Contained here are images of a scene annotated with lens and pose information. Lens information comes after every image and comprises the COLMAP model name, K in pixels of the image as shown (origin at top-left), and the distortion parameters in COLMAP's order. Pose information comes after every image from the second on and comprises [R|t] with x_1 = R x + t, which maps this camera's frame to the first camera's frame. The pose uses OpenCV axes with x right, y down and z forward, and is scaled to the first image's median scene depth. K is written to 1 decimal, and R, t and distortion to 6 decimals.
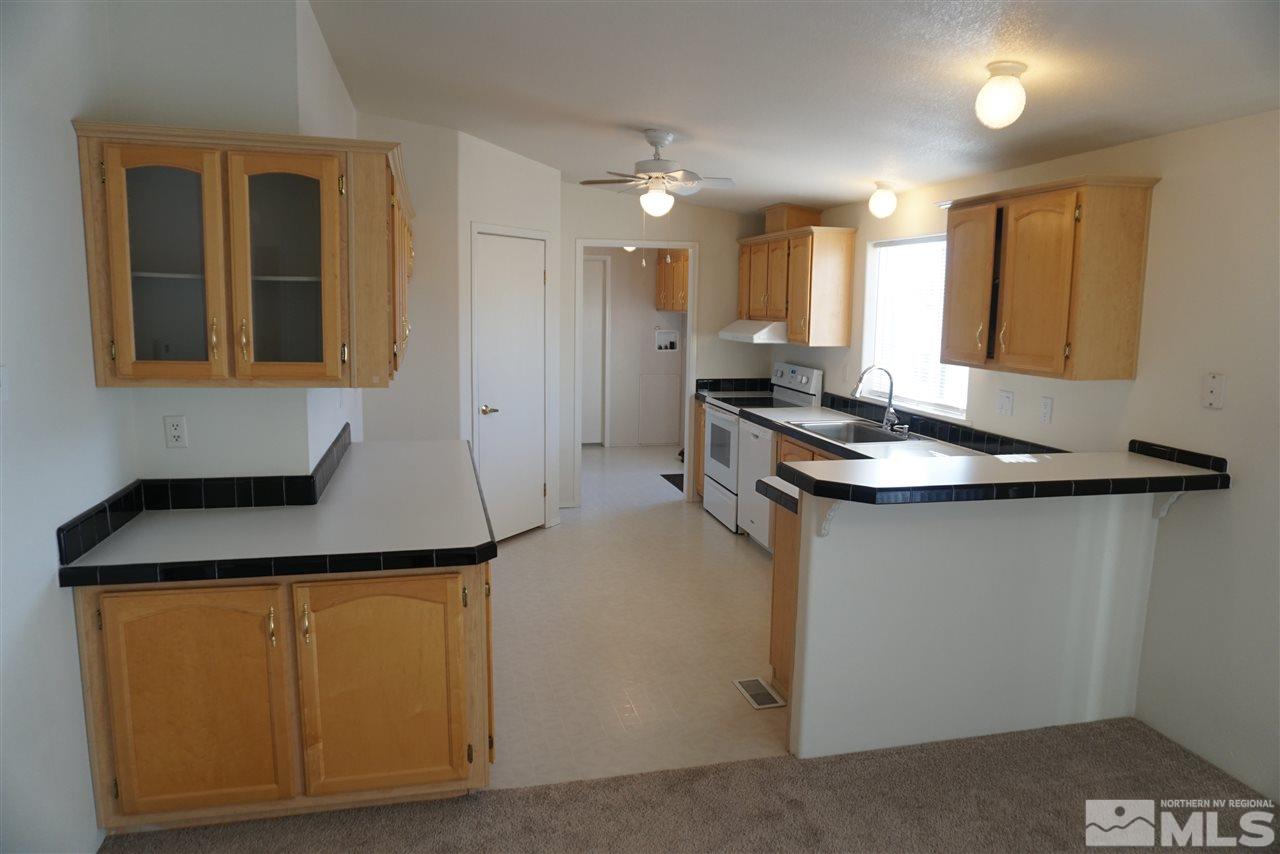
lens RADIAL K [[843.0, 0, 633.9], [0, 843.0, 420.3], [0, 0, 1]] dist [-0.036624, 0.015699]
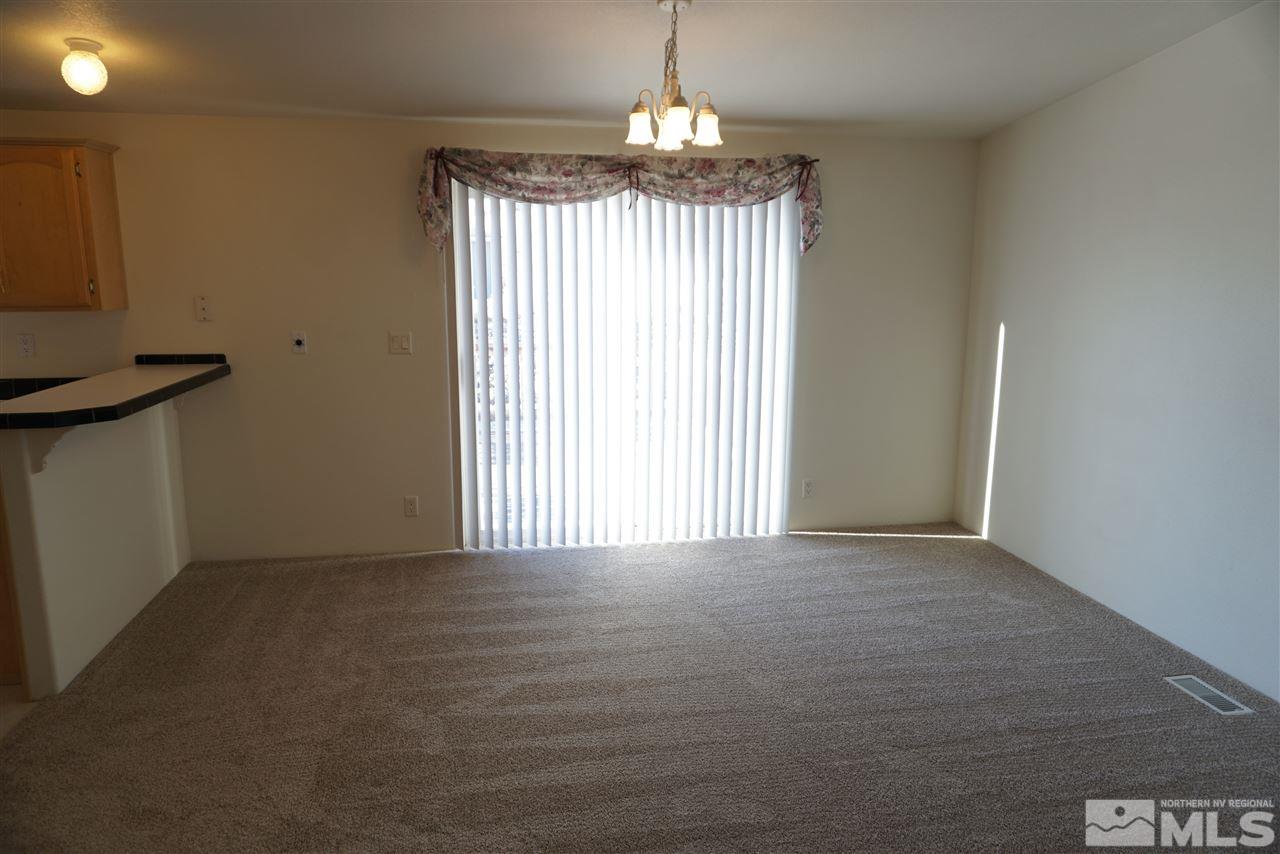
lens RADIAL K [[843.0, 0, 643.3], [0, 843.0, 433.8], [0, 0, 1]] dist [-0.036624, 0.015699]
pose [[0.043614, -0.203721, 0.978057, -0.374151], [0.136671, 0.971001, 0.196156, -0.002690], [-0.989656, 0.125117, 0.070192, 0.096356]]
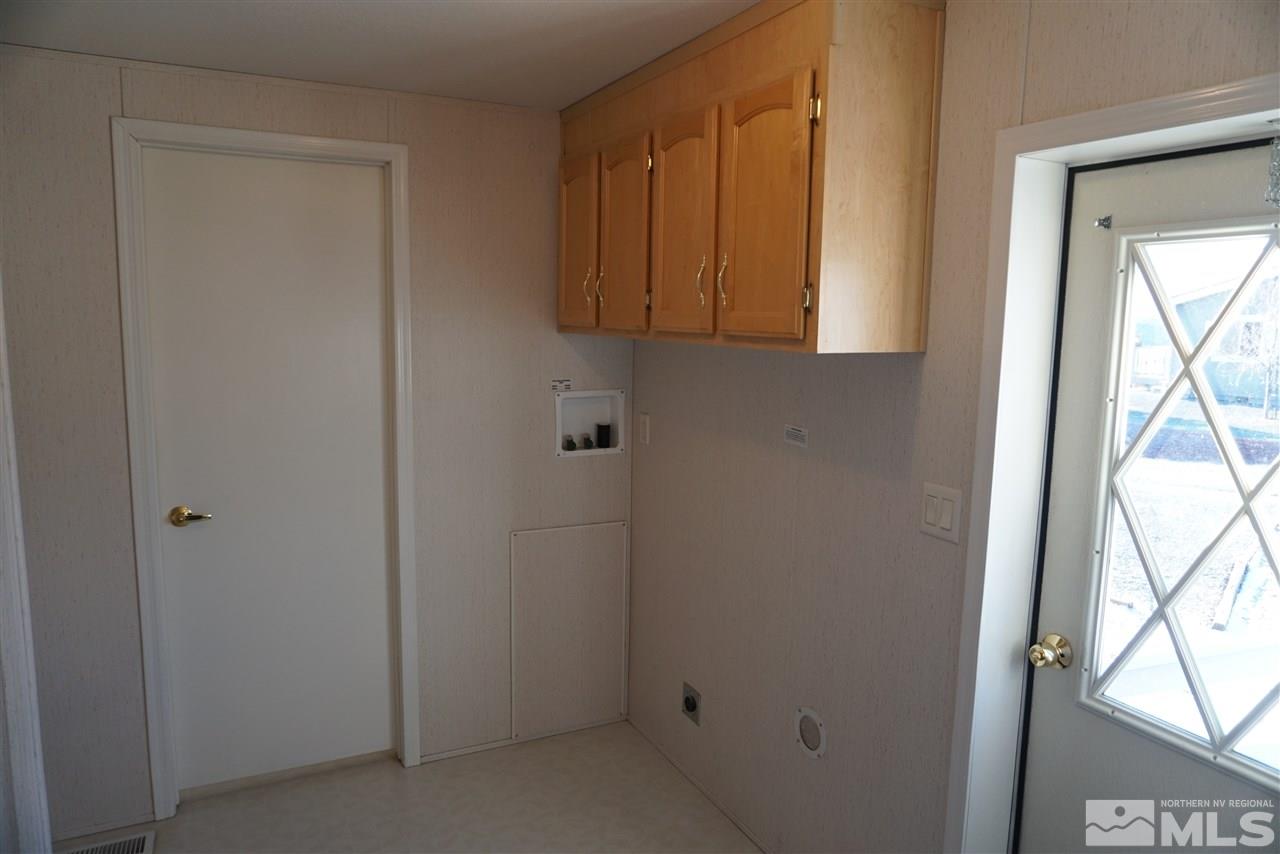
lens RADIAL K [[843.0, 0, 641.0], [0, 843.0, 426.8], [0, 0, 1]] dist [-0.036624, 0.015699]
pose [[0.970796, -0.027059, 0.238378, -0.033618], [0.029345, 0.999551, -0.006048, -0.153150], [-0.238107, 0.012867, 0.971154, 1.144987]]
